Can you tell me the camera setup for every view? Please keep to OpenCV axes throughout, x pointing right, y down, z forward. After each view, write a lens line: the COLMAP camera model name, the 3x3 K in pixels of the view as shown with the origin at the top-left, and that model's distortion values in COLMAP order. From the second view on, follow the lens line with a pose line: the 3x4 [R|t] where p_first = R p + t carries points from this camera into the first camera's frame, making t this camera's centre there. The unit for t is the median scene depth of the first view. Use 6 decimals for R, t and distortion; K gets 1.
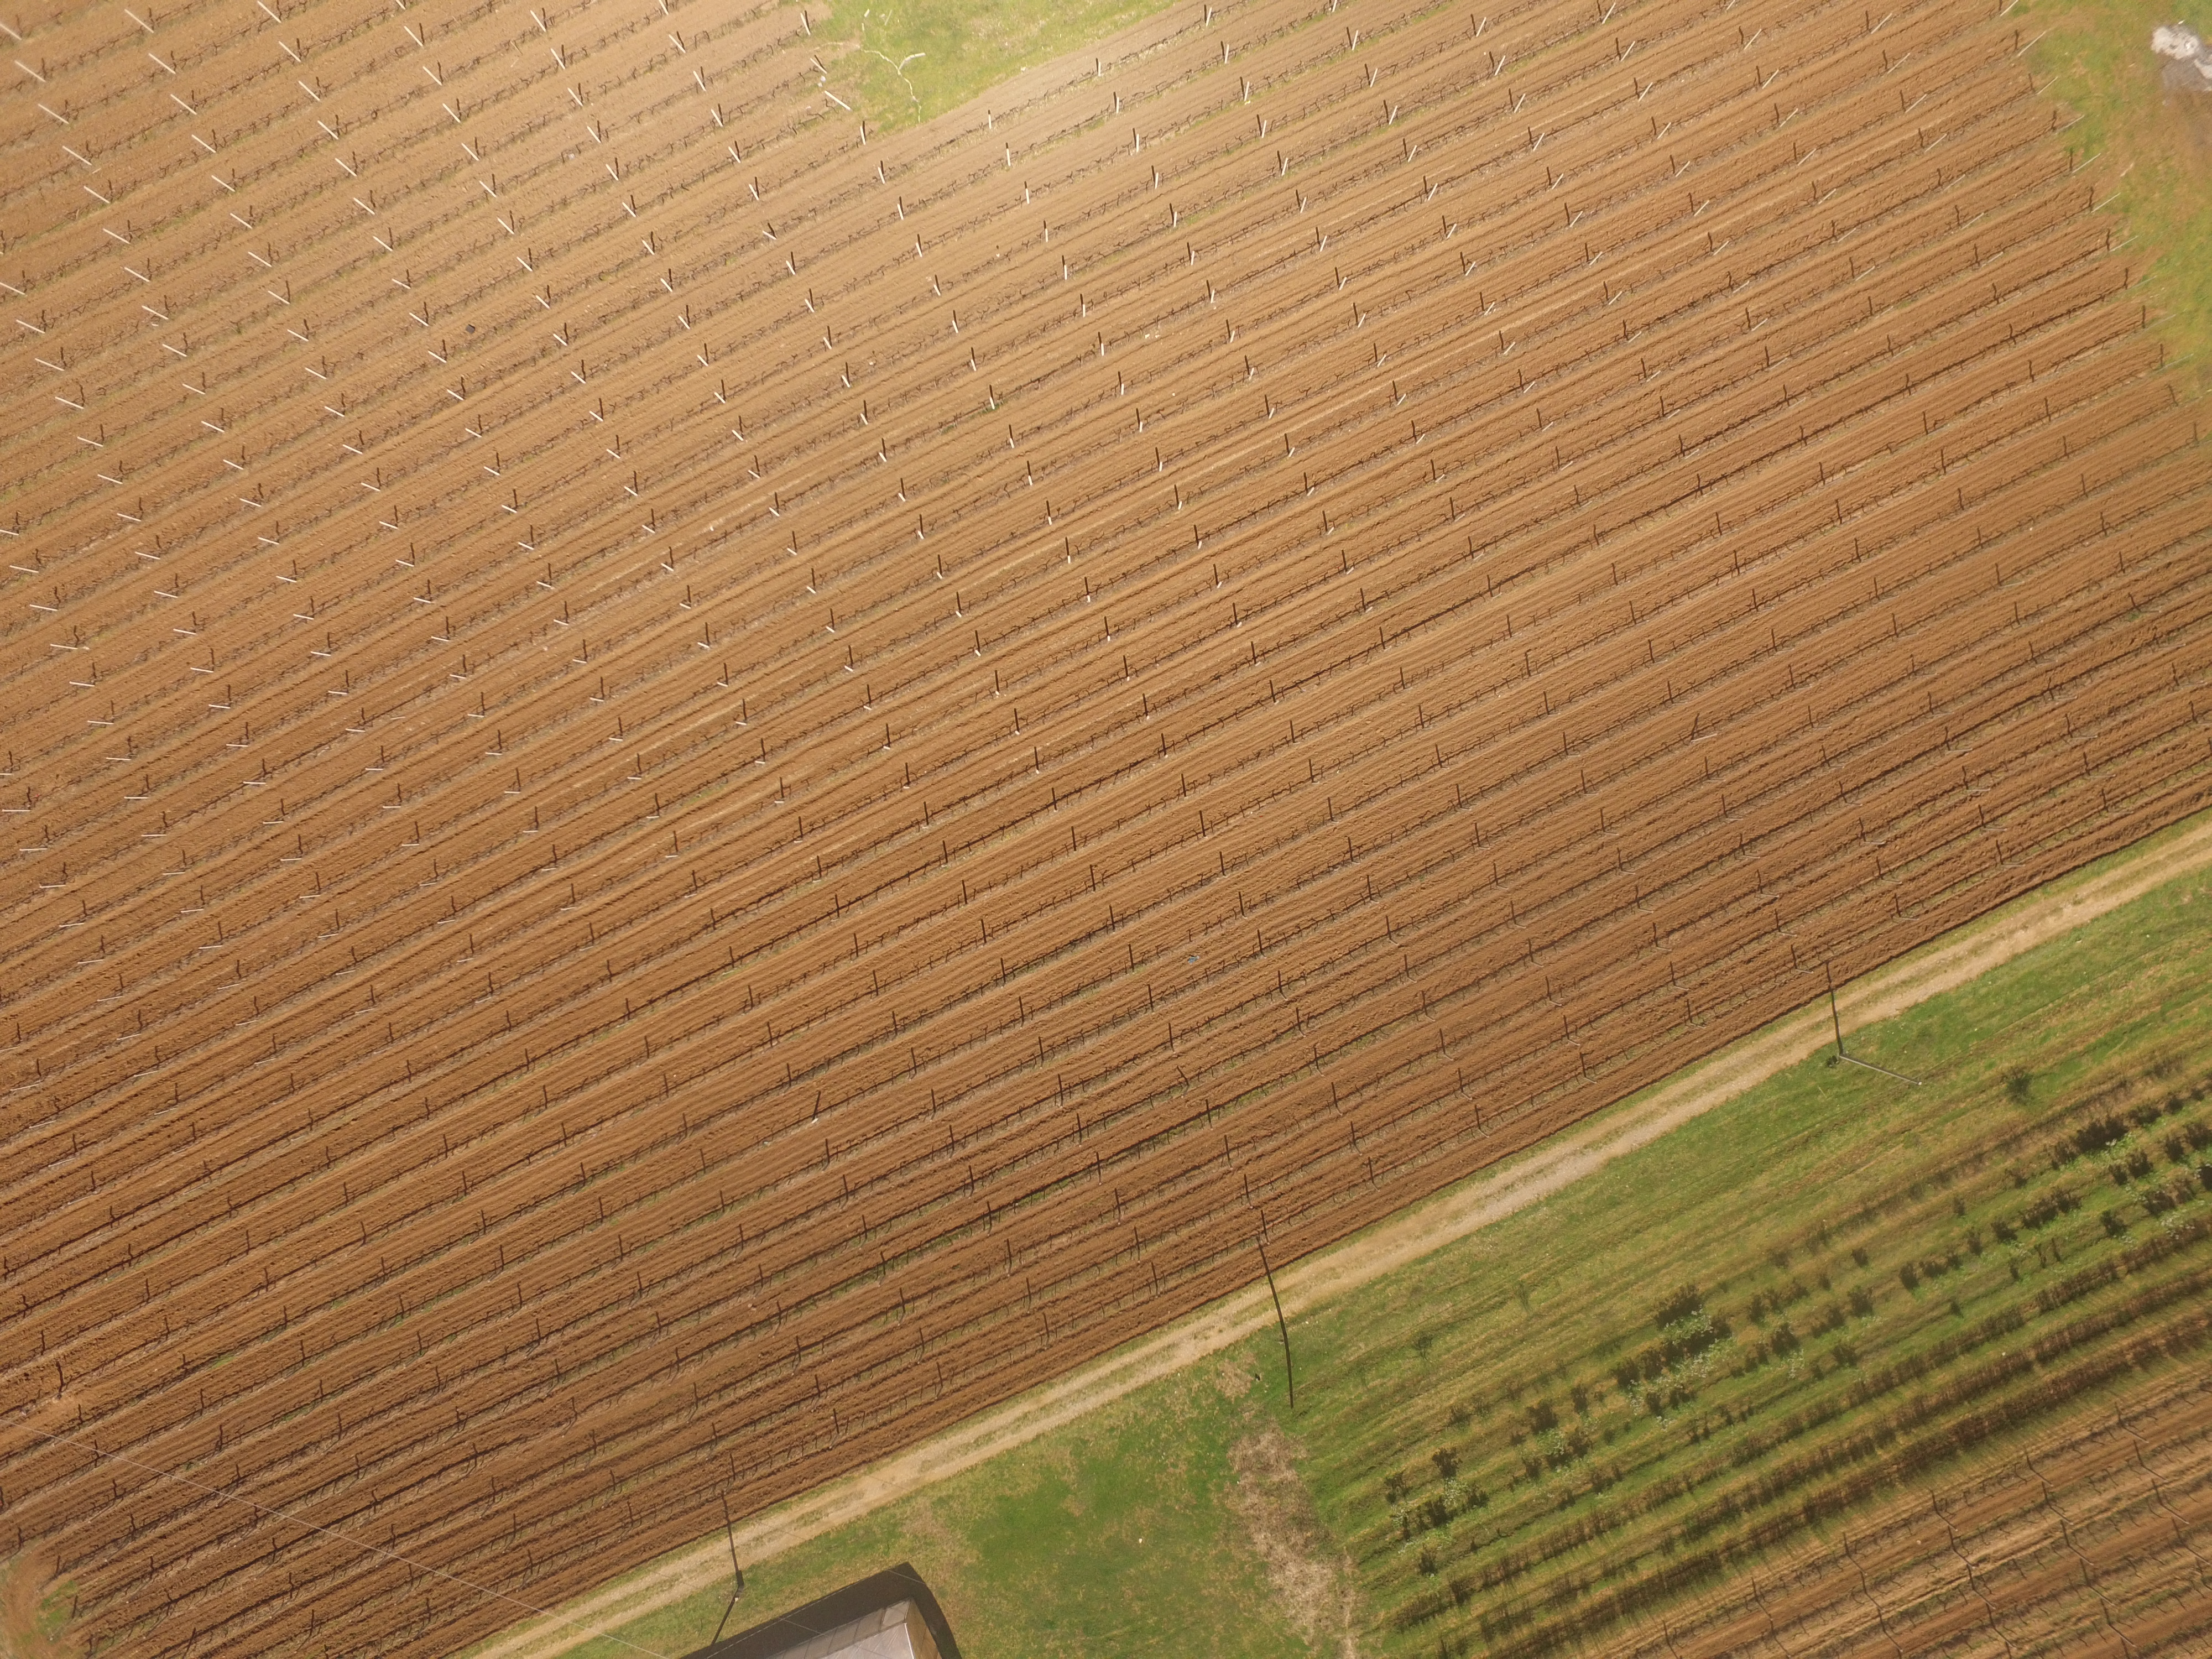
lens RADIAL K [[1587.4, 0, 1105.8], [0, 1587.4, 838.7], [0, 0, 1]] dist [-0.150891, 0.225339]
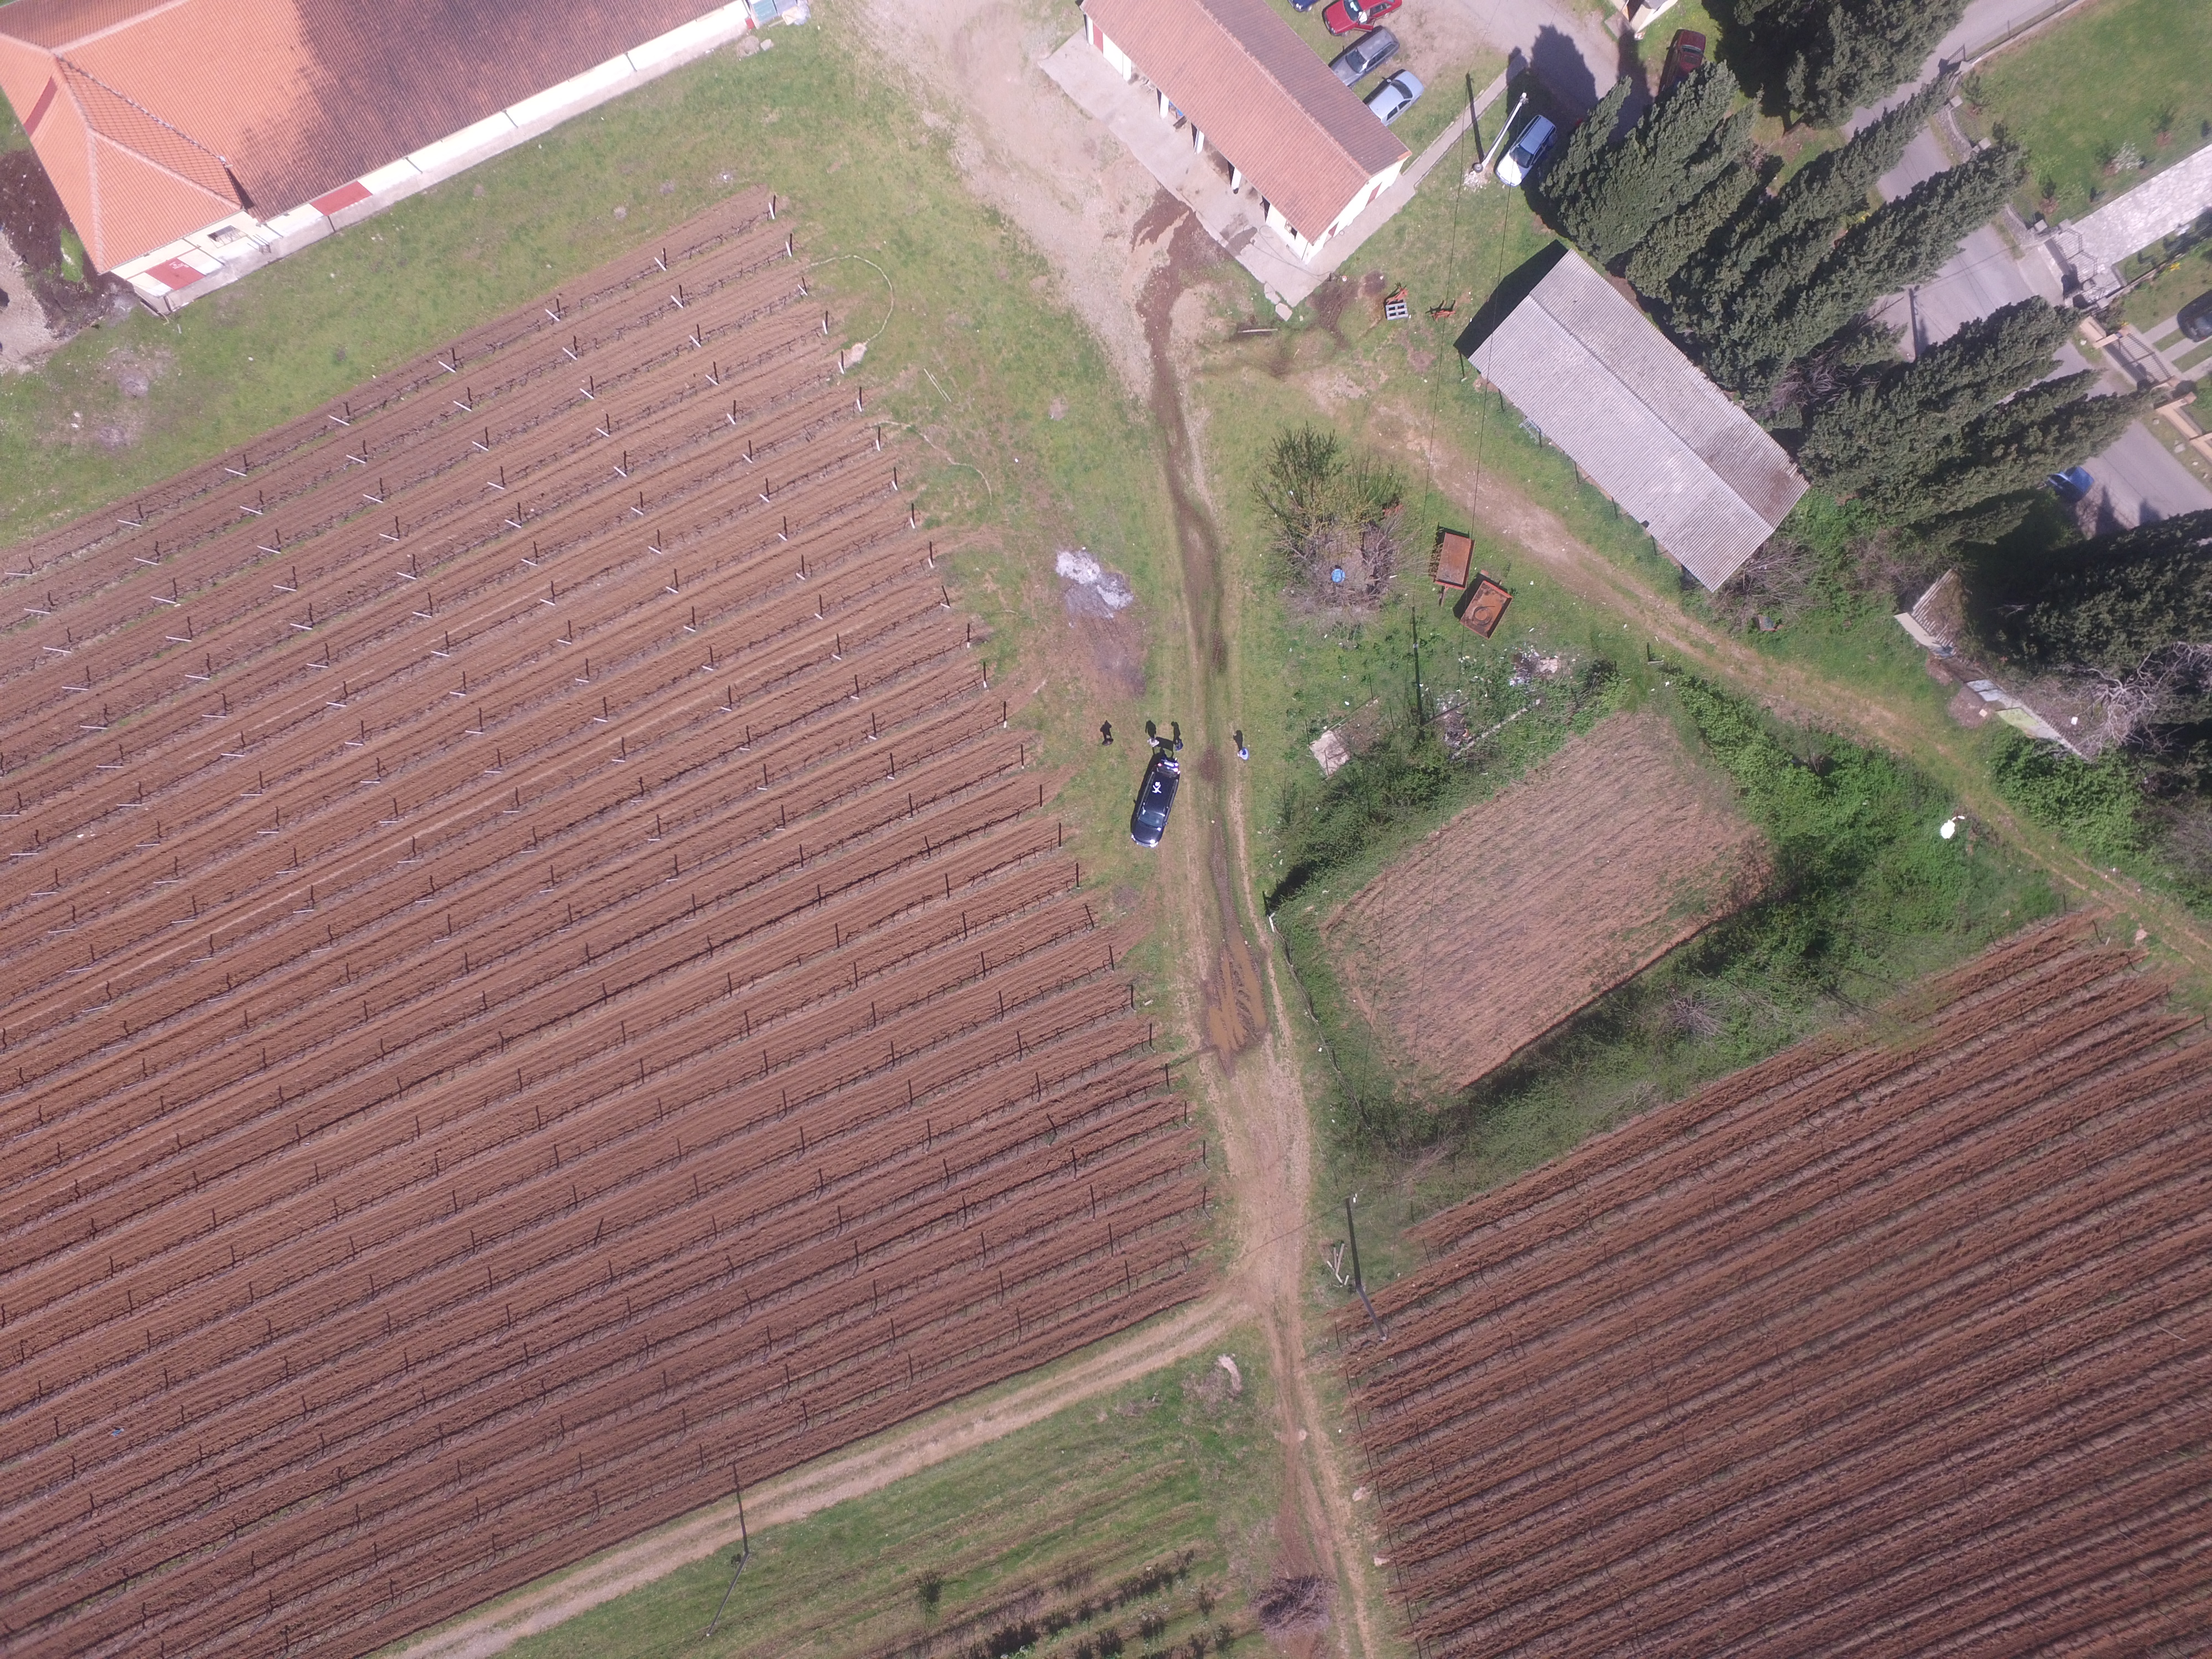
lens RADIAL K [[1587.4, 0, 1105.8], [0, 1587.4, 838.7], [0, 0, 1]] dist [-0.150891, 0.225339]
pose [[0.997486, 0.028986, -0.064669, 0.758547], [-0.026809, 0.999052, 0.034291, -0.367048], [0.065602, -0.032471, 0.997317, 0.021127]]
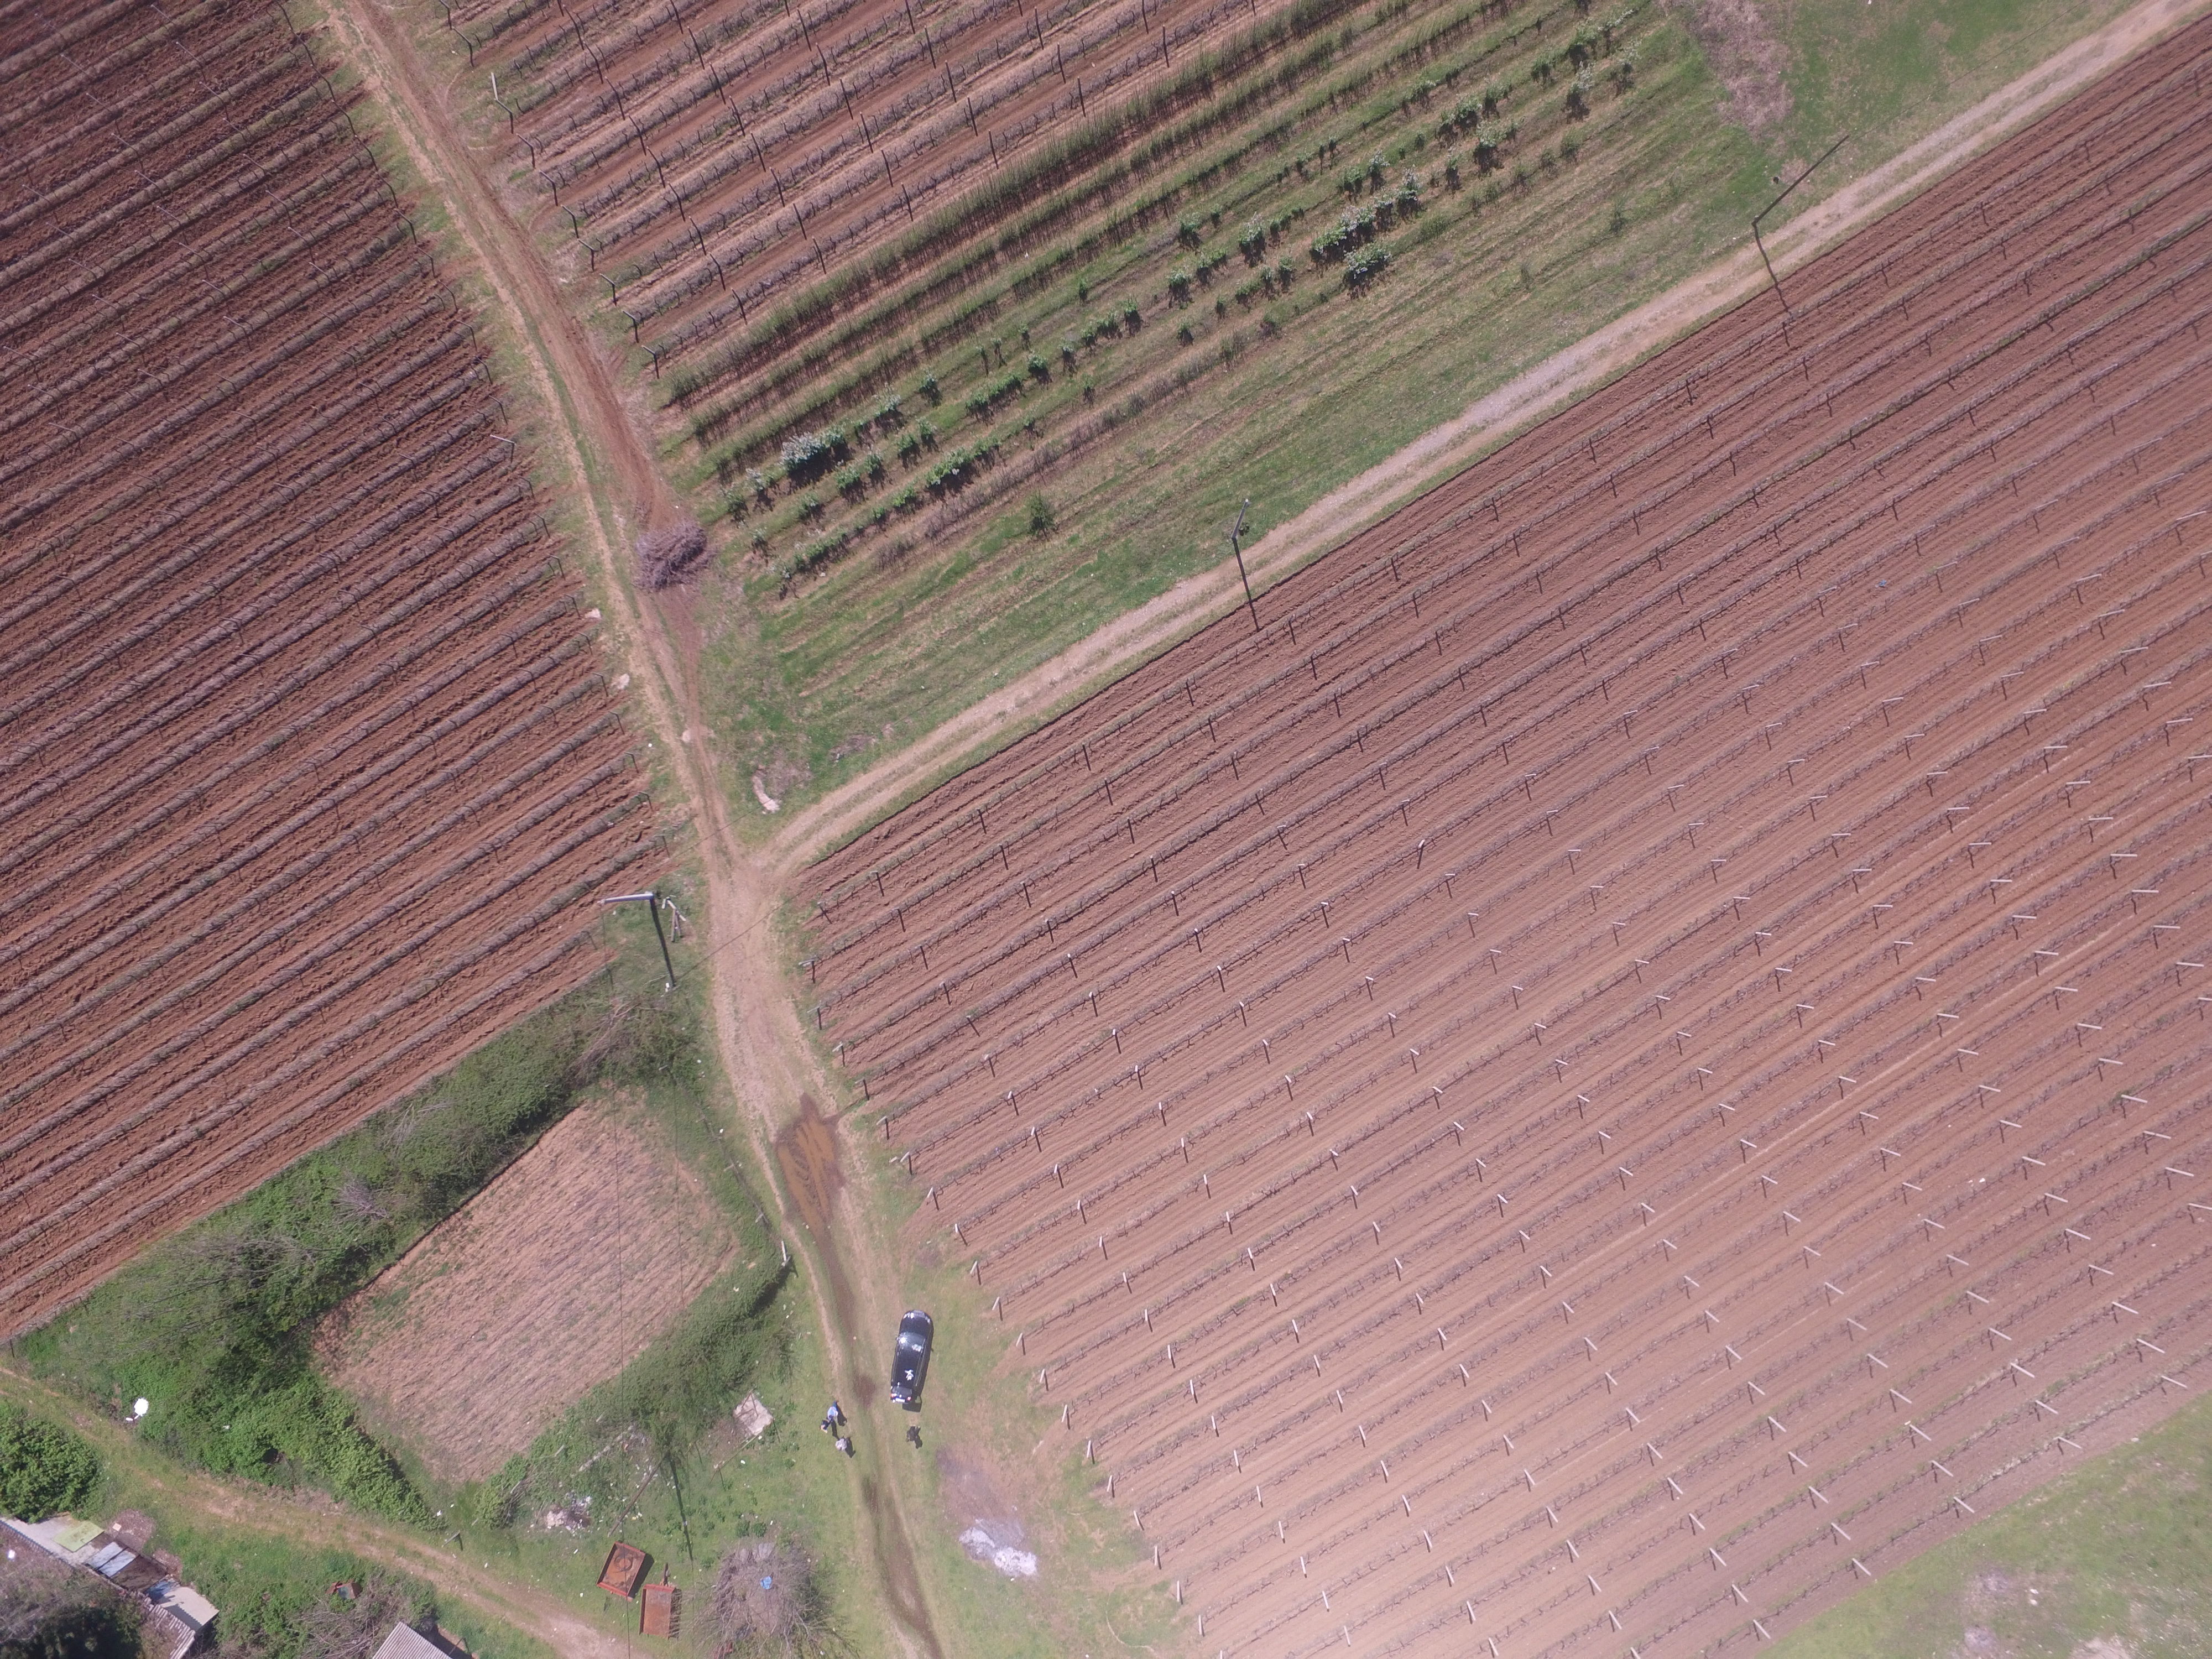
lens RADIAL K [[1601.1, 0, 1106.9], [0, 1601.1, 842.9], [0, 0, 1]] dist [-0.154693, 0.235395]
pose [[-0.994911, 0.093171, -0.038349, 0.609501], [-0.092894, -0.995636, -0.008928, -0.036169], [-0.039013, -0.005320, 0.999225, -0.003346]]
